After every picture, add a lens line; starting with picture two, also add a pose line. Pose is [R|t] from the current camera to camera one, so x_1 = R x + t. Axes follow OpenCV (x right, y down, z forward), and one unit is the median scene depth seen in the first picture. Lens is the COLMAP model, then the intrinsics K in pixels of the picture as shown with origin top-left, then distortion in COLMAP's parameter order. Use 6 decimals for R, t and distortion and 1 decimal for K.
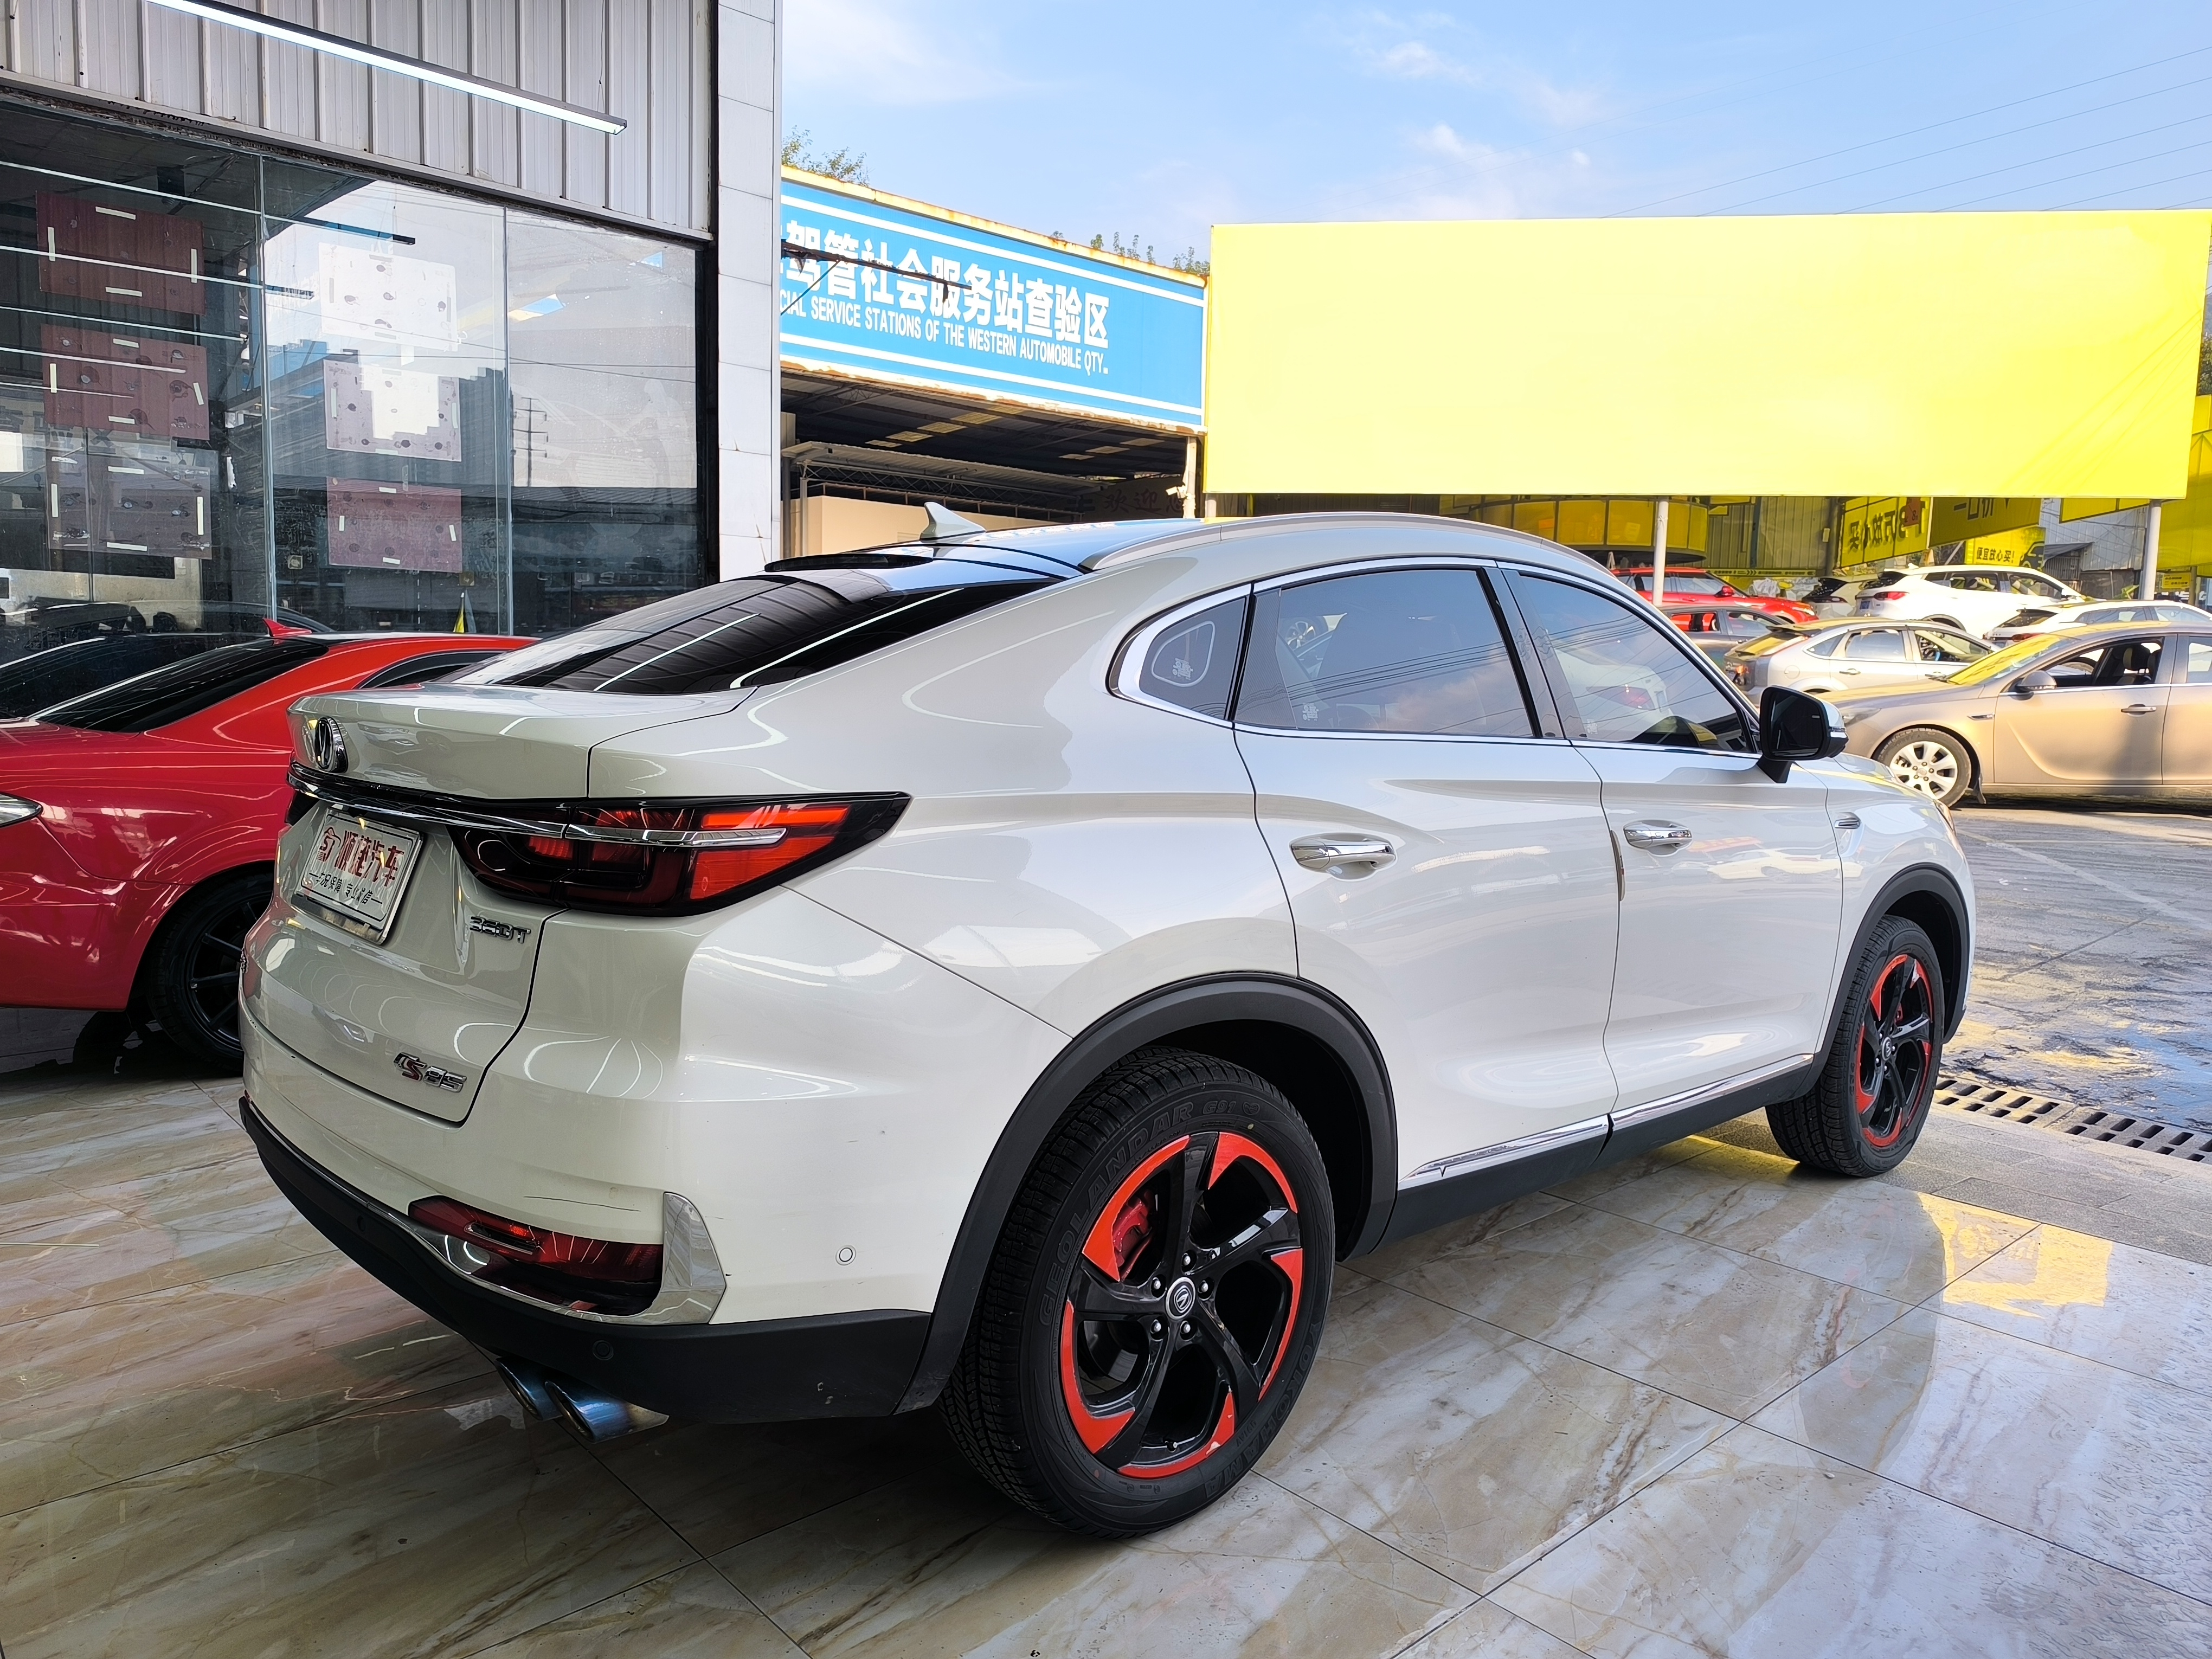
lens RADIAL K [[1508.7, 0, 1110.7], [0, 1508.7, 823.2], [0, 0, 1]] dist [0.012779, -0.011442]
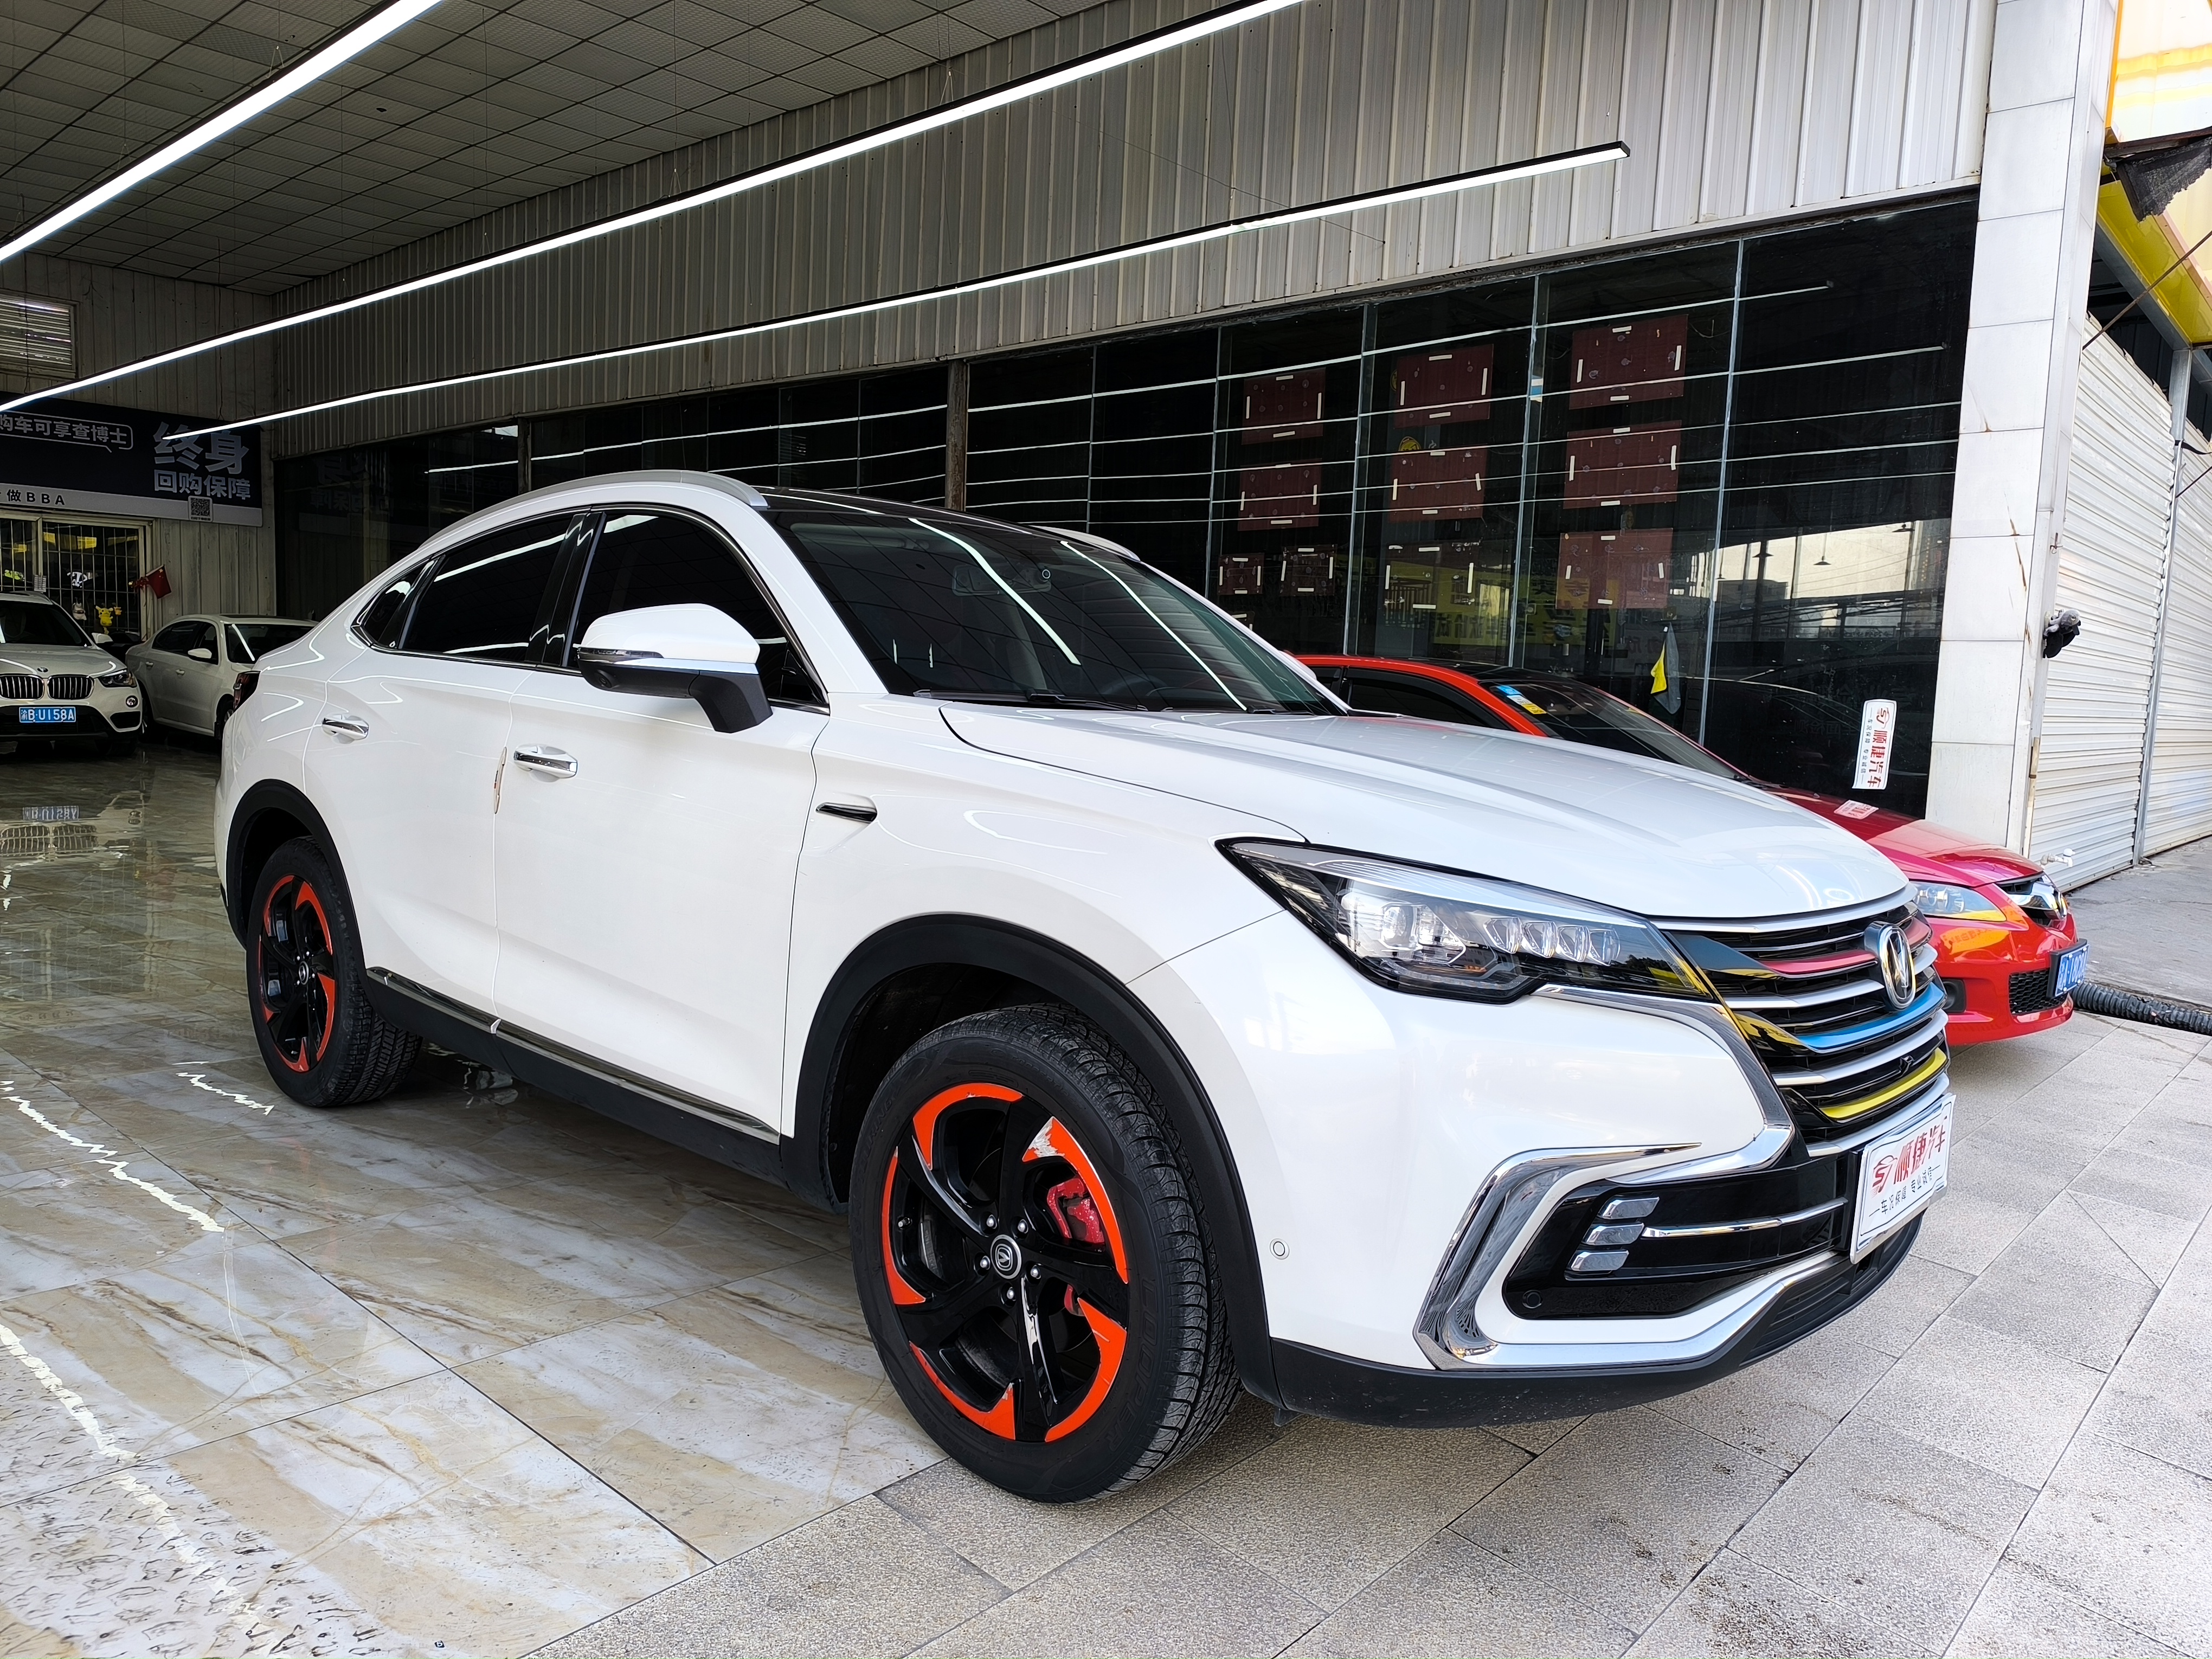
lens RADIAL K [[1508.7, 0, 1109.8], [0, 1508.7, 838.5], [0, 0, 1]] dist [0.012779, -0.011442]
pose [[0.102114, 0.075921, -0.991871, 1.328039], [-0.131226, 0.989398, 0.062222, -0.051451], [0.986079, 0.123806, 0.110994, 1.213577]]
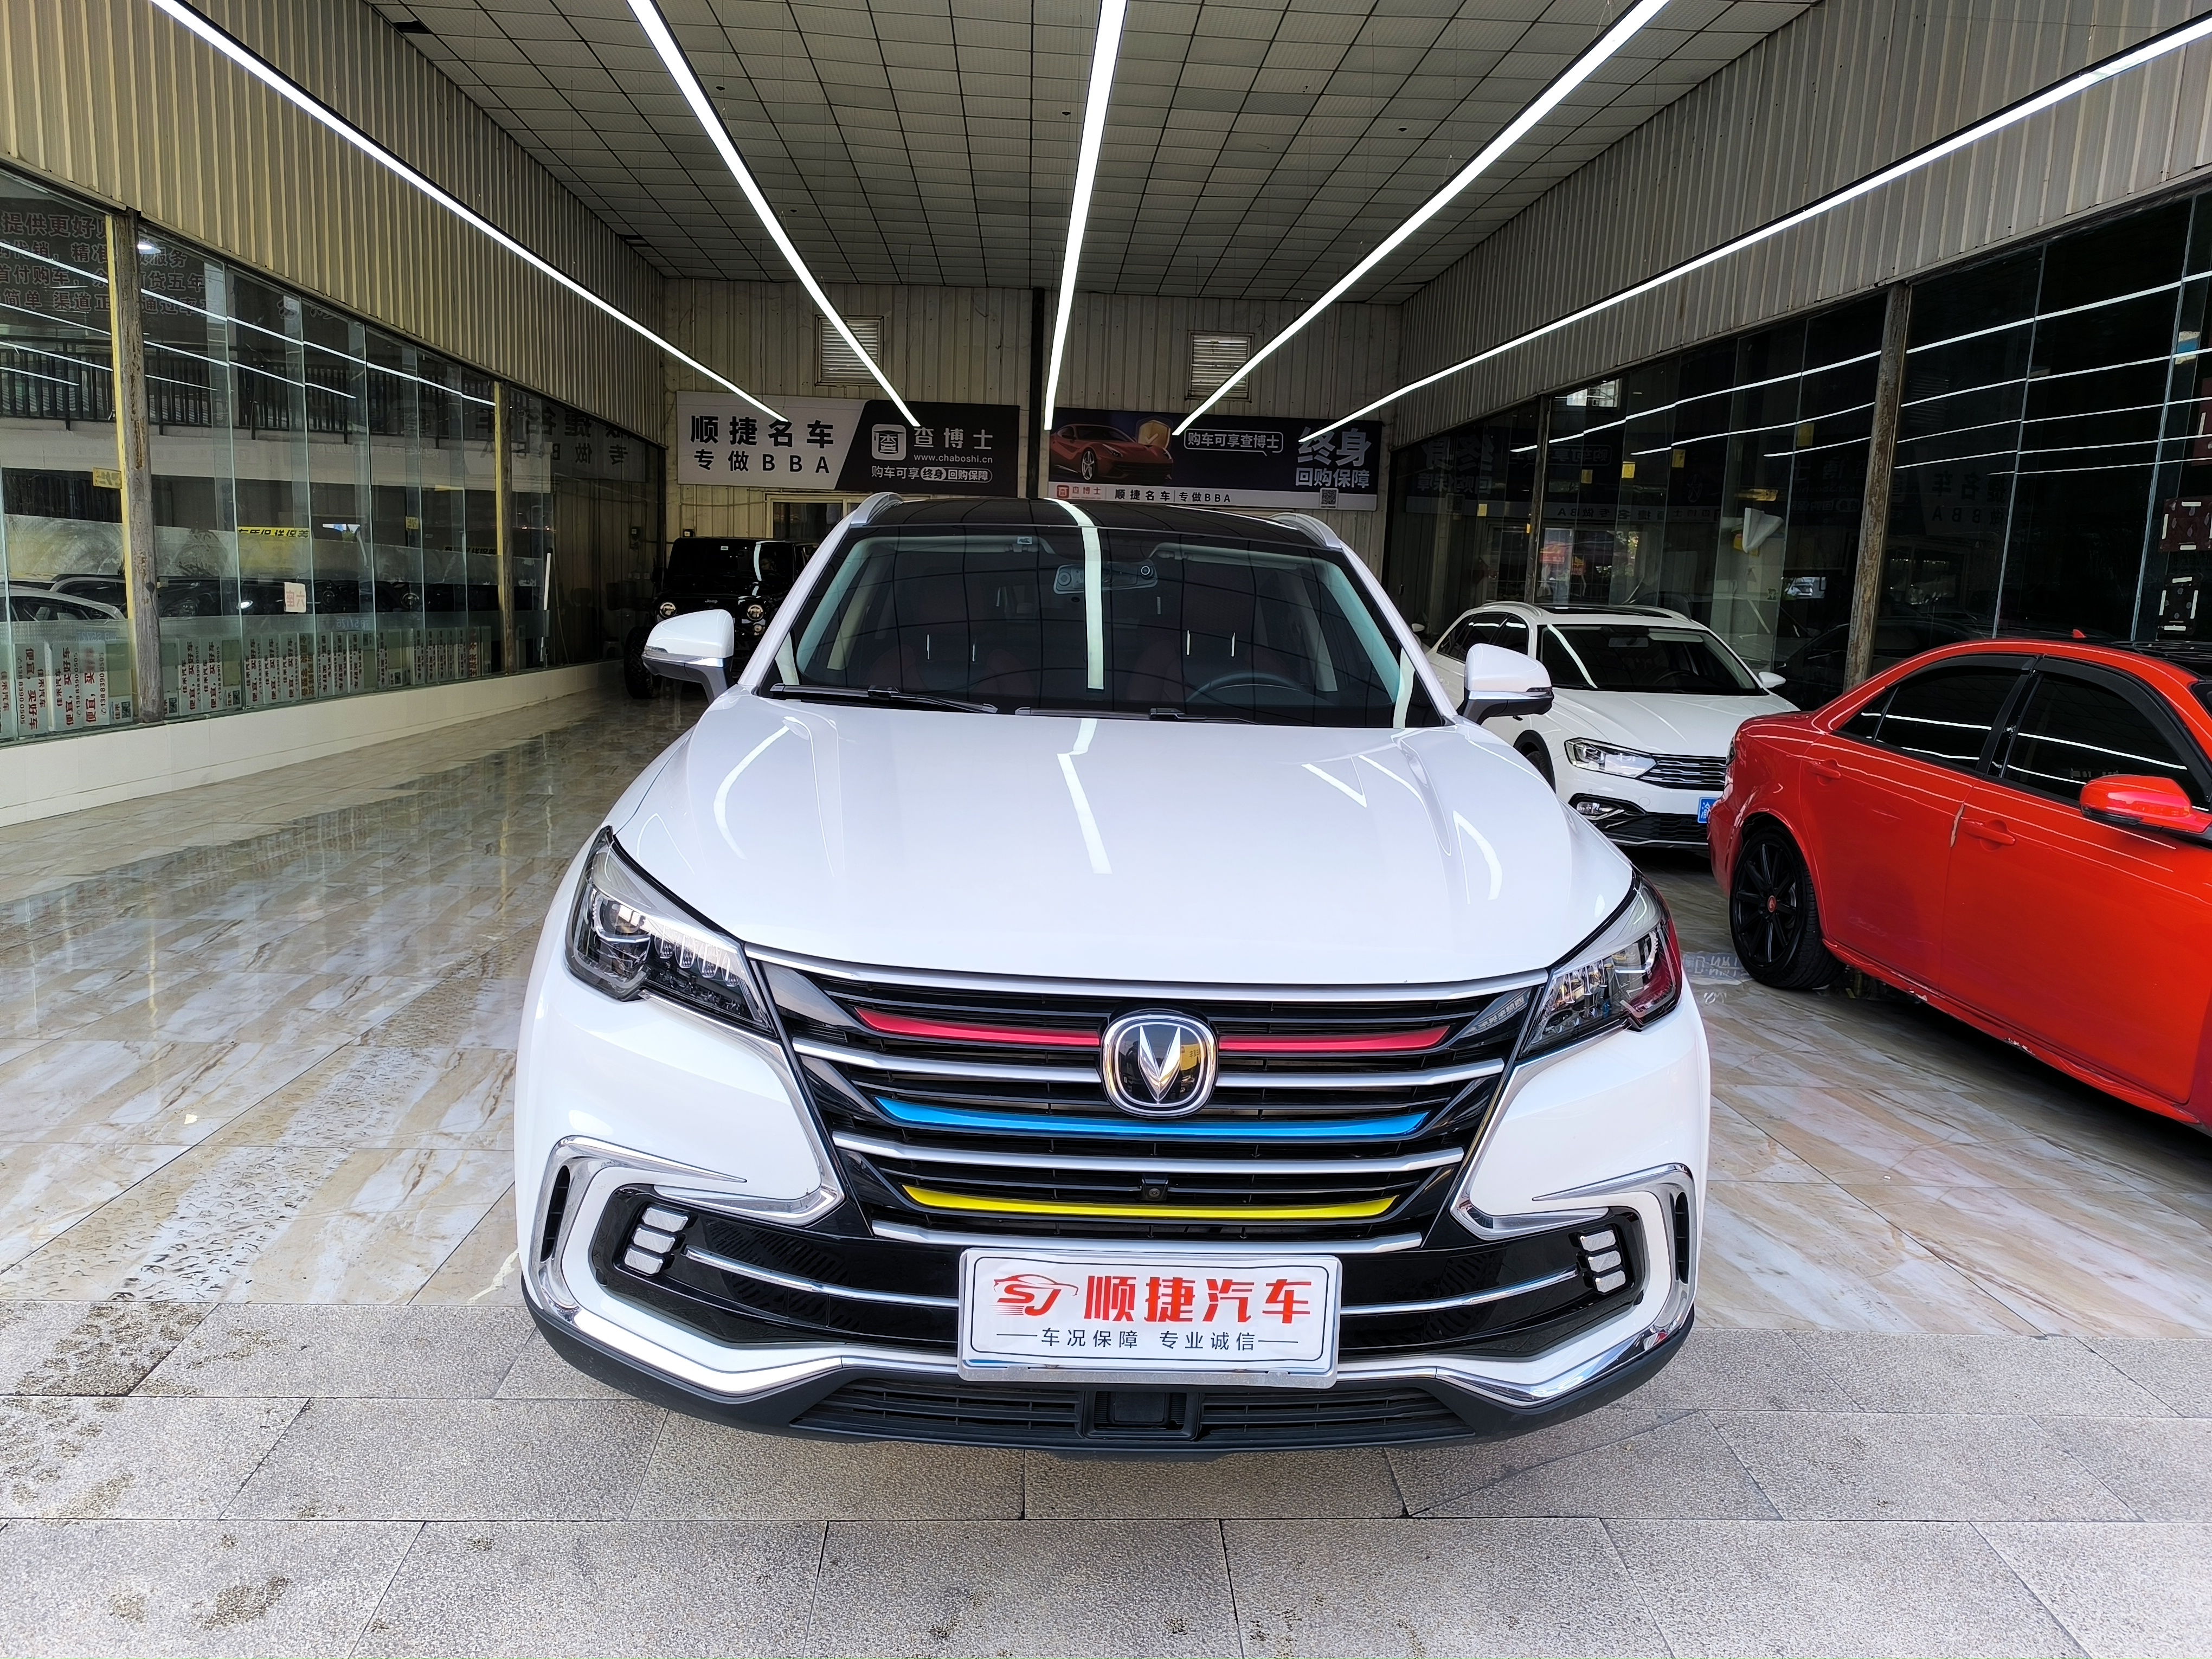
lens RADIAL K [[1508.7, 0, 1101.3], [0, 1508.7, 831.2], [0, 0, 1]] dist [0.012779, -0.011442]
pose [[-0.619595, 0.065302, -0.782201, 1.130280], [-0.134112, 0.973072, 0.187470, -0.181692], [0.773380, 0.221058, -0.594152, 1.939676]]
